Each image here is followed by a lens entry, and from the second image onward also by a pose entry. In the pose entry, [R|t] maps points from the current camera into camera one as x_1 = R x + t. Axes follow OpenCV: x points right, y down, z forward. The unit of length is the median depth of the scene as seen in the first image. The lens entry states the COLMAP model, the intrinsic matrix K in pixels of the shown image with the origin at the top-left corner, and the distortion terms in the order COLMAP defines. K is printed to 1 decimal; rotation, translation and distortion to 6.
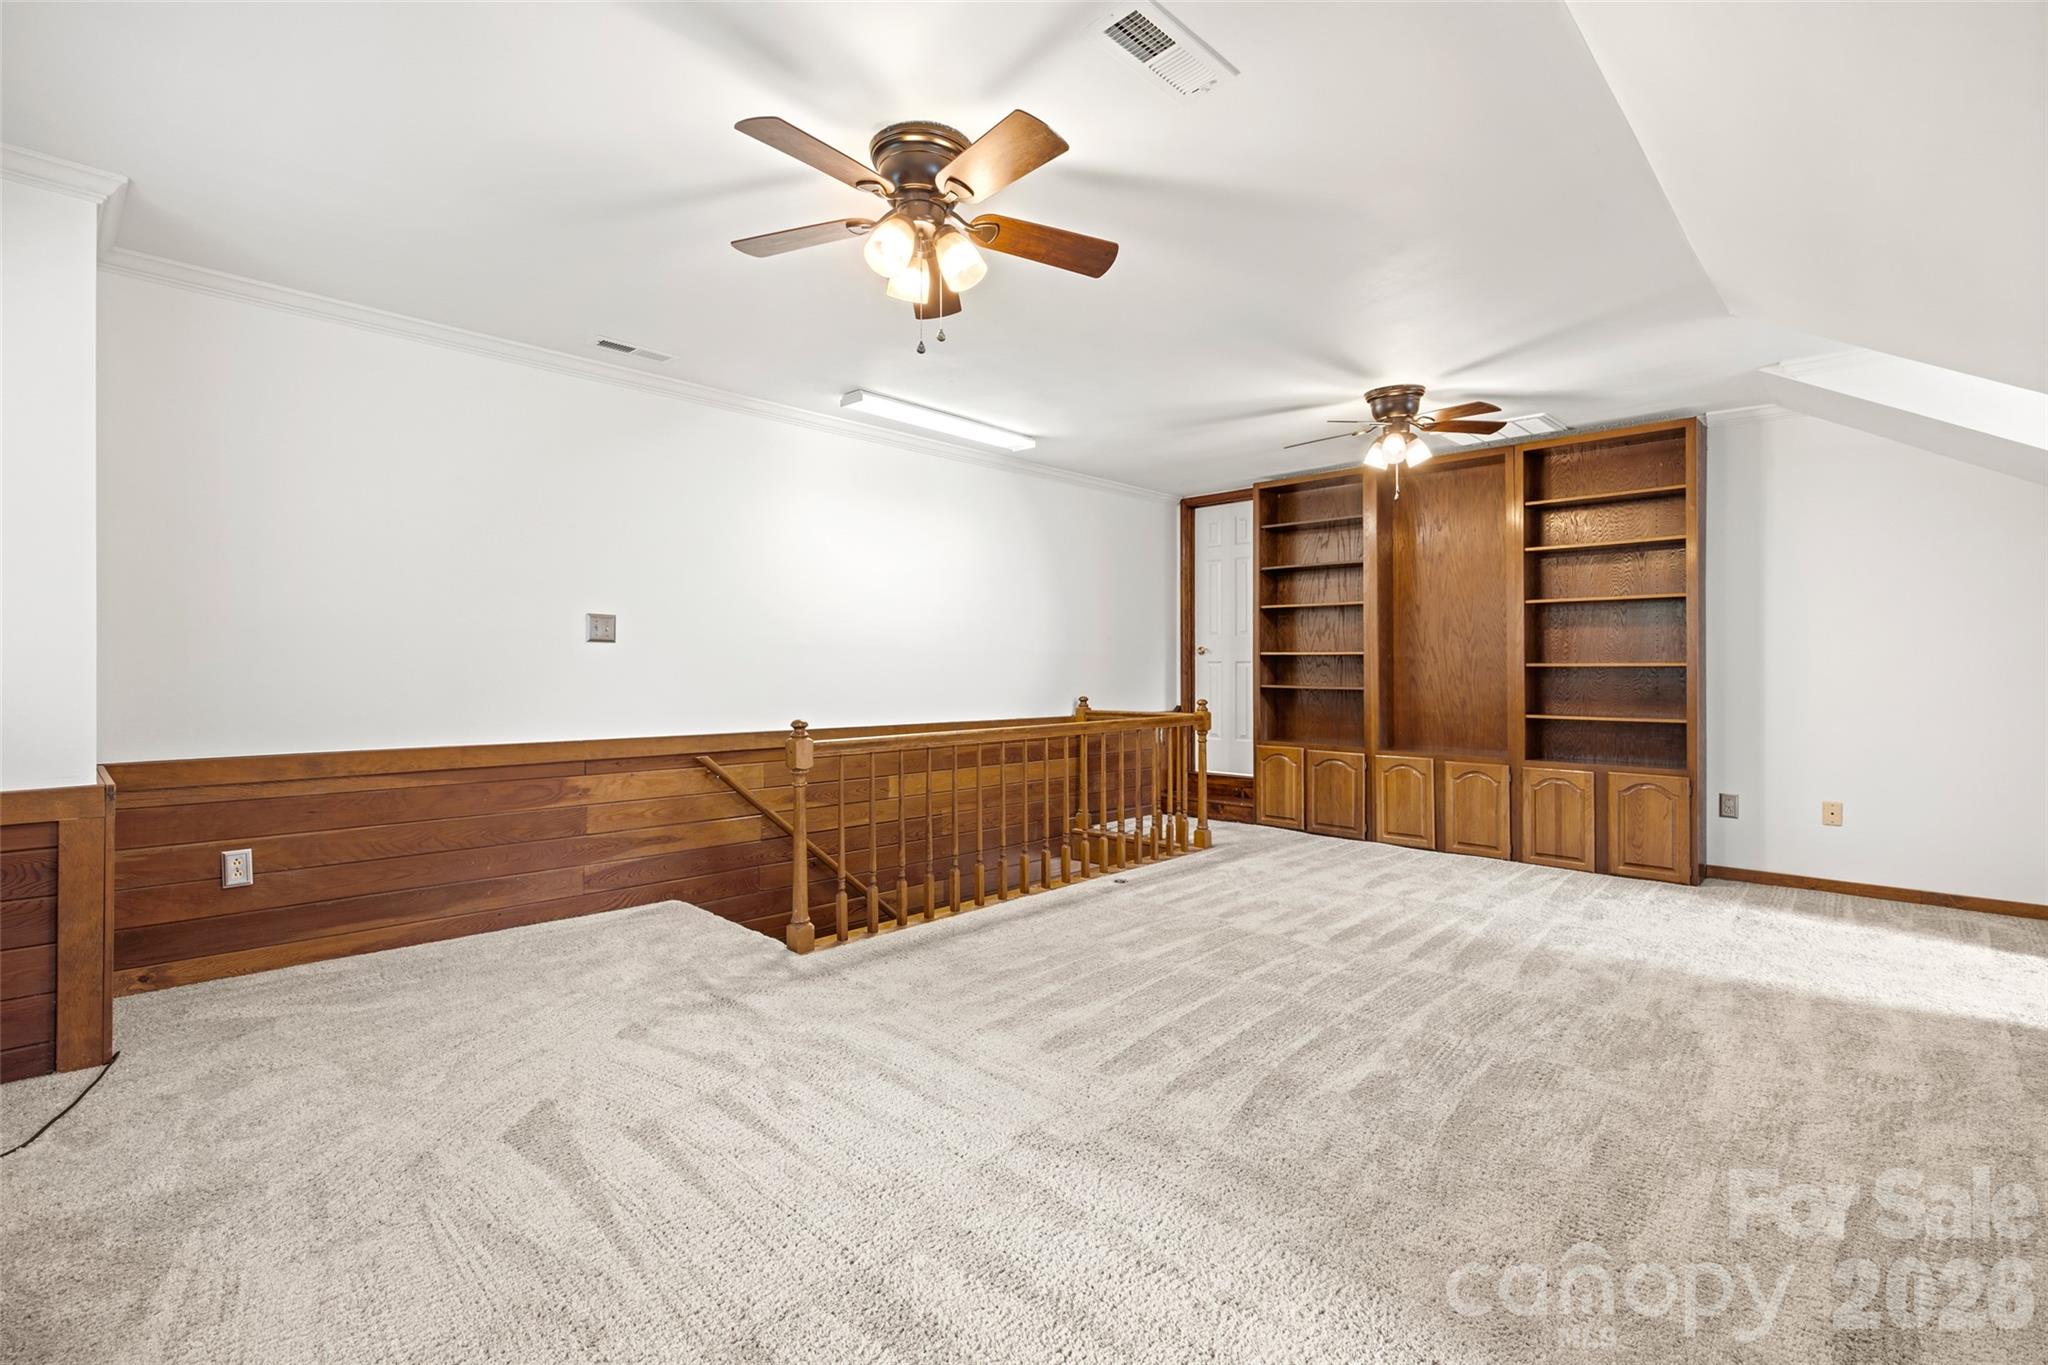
lens RADIAL K [[936.2, 0, 1024.0], [0, 936.2, 682.5], [0, 0, 1]] dist [0.000357, 0.000010]
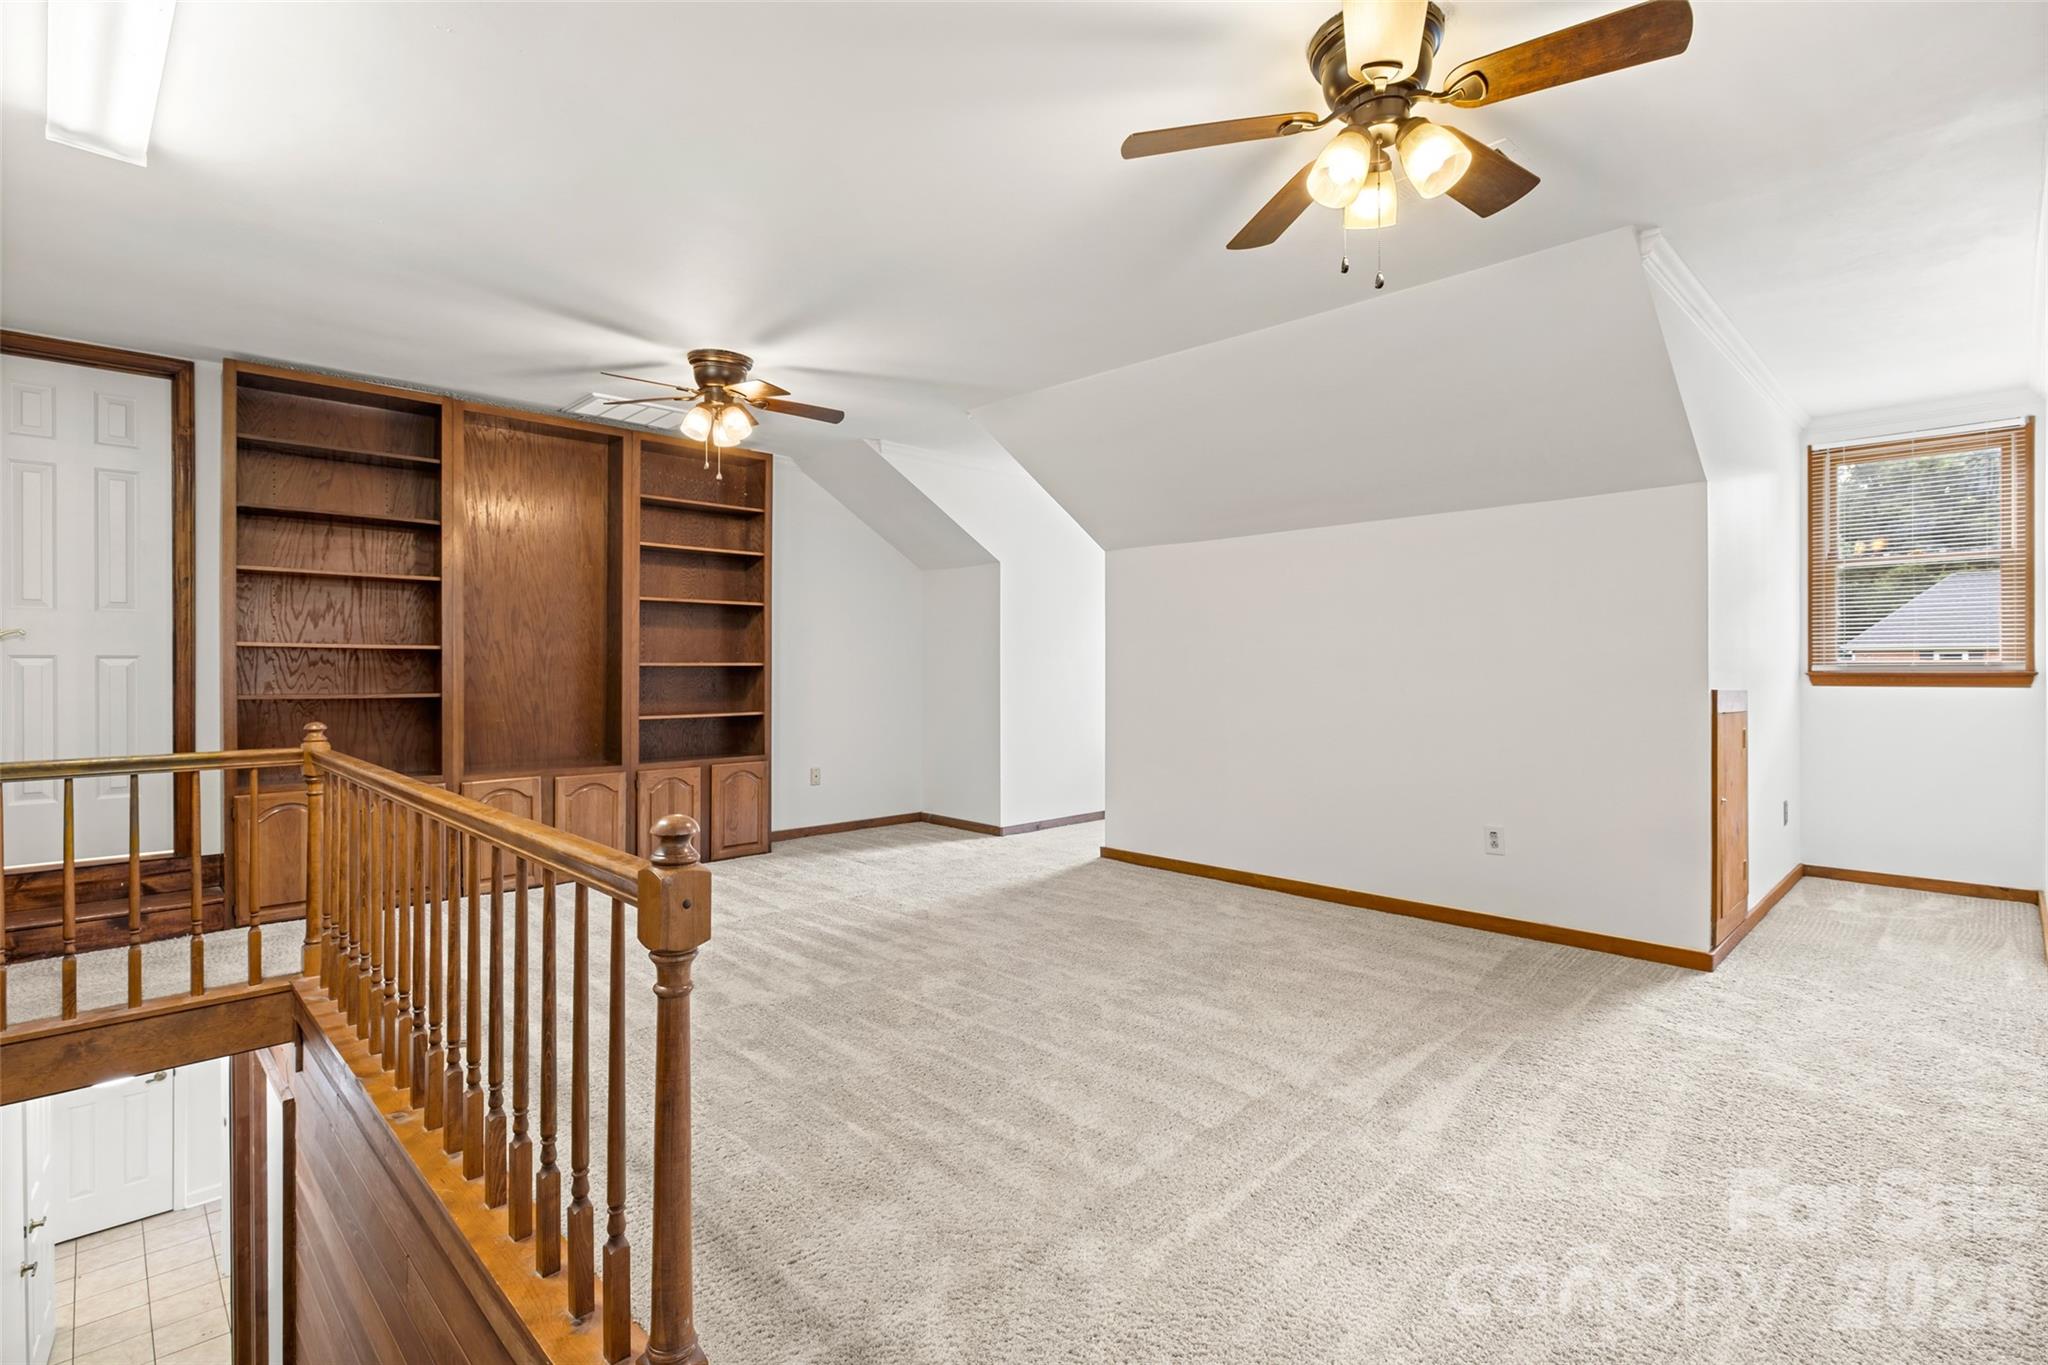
lens RADIAL K [[962.7, 0, 1024.0], [0, 962.7, 682.5], [0, 0, 1]] dist [-0.000793, -0.000170]
pose [[0.028141, -0.020520, 0.999393, -0.471454], [0.009391, 0.999751, 0.020263, -0.018226], [-0.999560, 0.008815, 0.028327, 0.628220]]
